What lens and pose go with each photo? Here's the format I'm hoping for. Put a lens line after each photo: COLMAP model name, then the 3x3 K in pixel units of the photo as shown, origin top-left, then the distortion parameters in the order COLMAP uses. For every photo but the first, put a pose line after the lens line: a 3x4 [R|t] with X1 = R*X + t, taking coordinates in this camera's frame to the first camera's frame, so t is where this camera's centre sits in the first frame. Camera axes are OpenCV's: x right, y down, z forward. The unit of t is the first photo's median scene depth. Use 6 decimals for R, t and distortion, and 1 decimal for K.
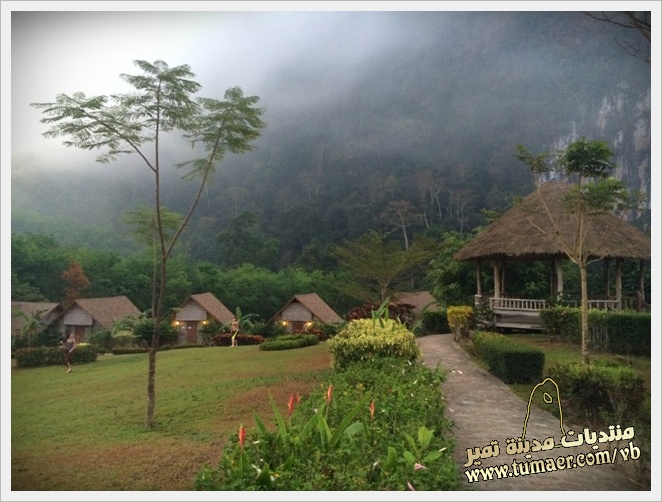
lens RADIAL K [[540.0, 0, 330.0], [0, 540.0, 254.6], [0, 0, 1]] dist [0.085526, -0.119390]
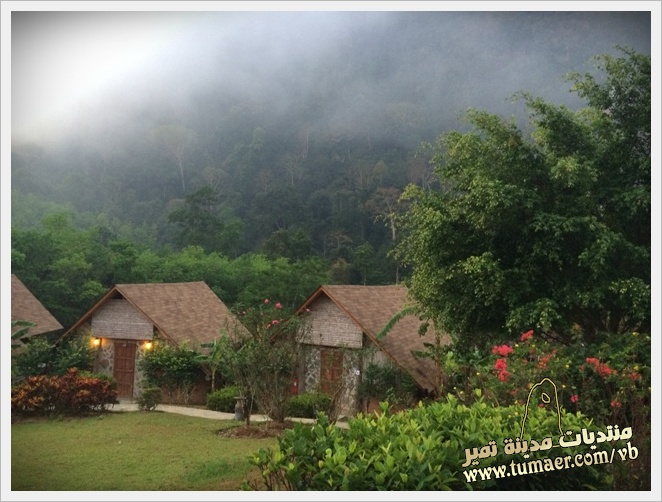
lens RADIAL K [[540.0, 0, 329.4], [0, 540.0, 251.5], [0, 0, 1]] dist [0.085526, -0.119390]
pose [[0.999267, 0.033995, 0.017620, 0.028097], [-0.034105, 0.999400, 0.005988, 0.010116], [-0.017405, -0.006585, 0.999827, 0.139353]]
